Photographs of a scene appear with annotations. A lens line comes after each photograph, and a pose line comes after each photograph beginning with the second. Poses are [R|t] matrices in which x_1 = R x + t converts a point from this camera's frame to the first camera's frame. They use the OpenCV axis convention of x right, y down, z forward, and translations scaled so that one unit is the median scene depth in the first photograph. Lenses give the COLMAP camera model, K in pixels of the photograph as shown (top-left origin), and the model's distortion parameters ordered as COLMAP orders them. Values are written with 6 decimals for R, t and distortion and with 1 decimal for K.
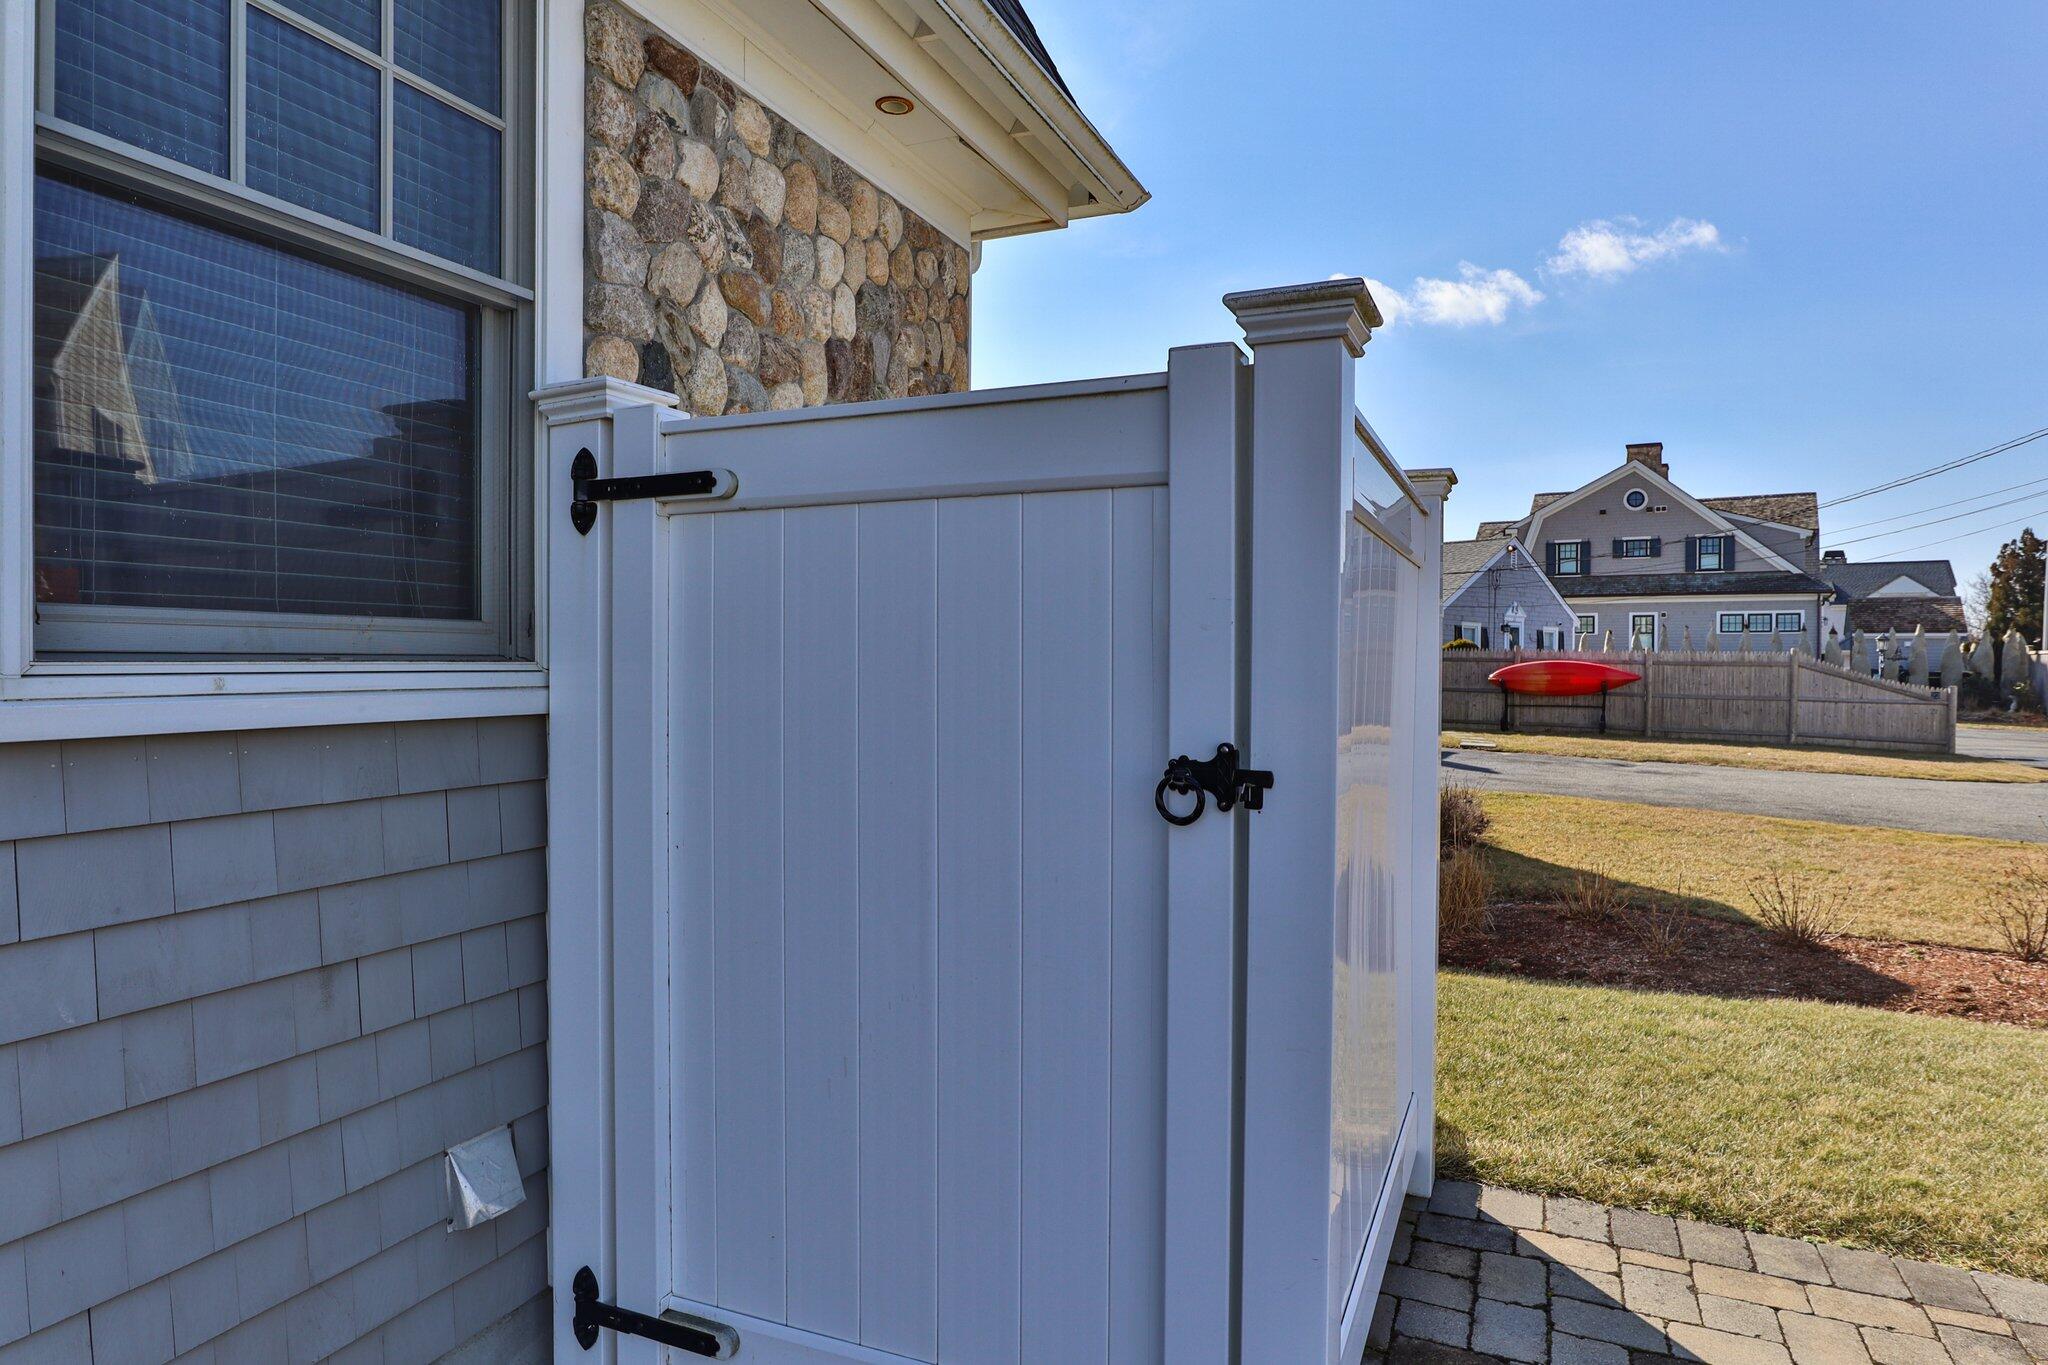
lens RADIAL K [[1206.2, 0, 983.9], [0, 1206.2, 637.5], [0, 0, 1]] dist [-0.029691, 0.000459]
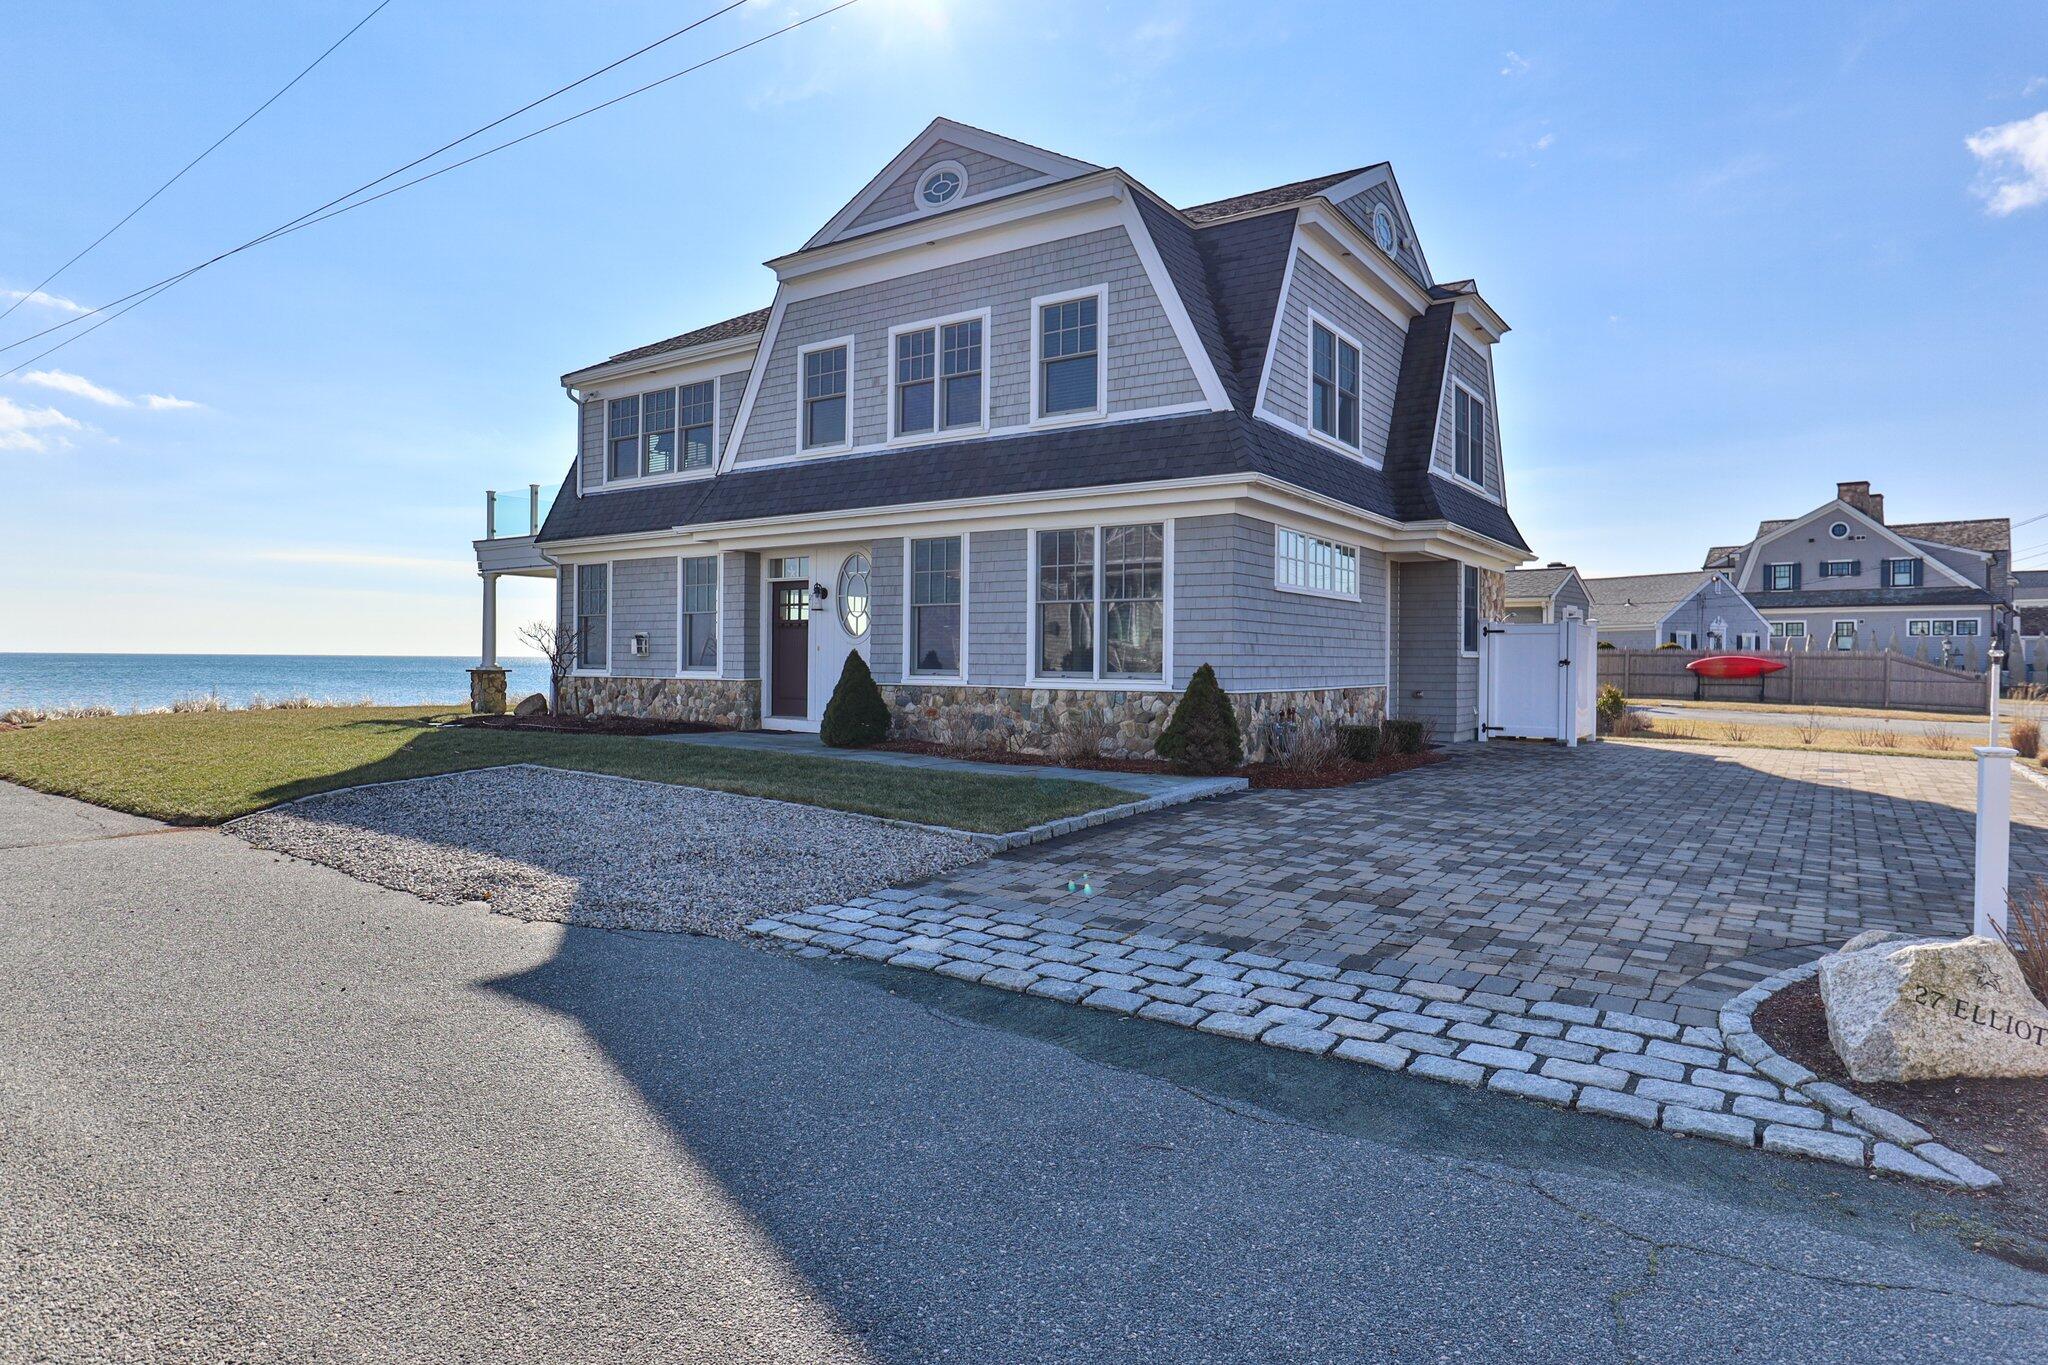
lens RADIAL K [[1206.2, 0, 983.9], [0, 1206.2, 637.5], [0, 0, 1]] dist [-0.029691, 0.000459]
pose [[0.982813, -0.003006, -0.184580, -0.150031], [0.002954, 0.999995, -0.000560, -0.005555], [0.184581, 0.000005, 0.982817, -0.535767]]
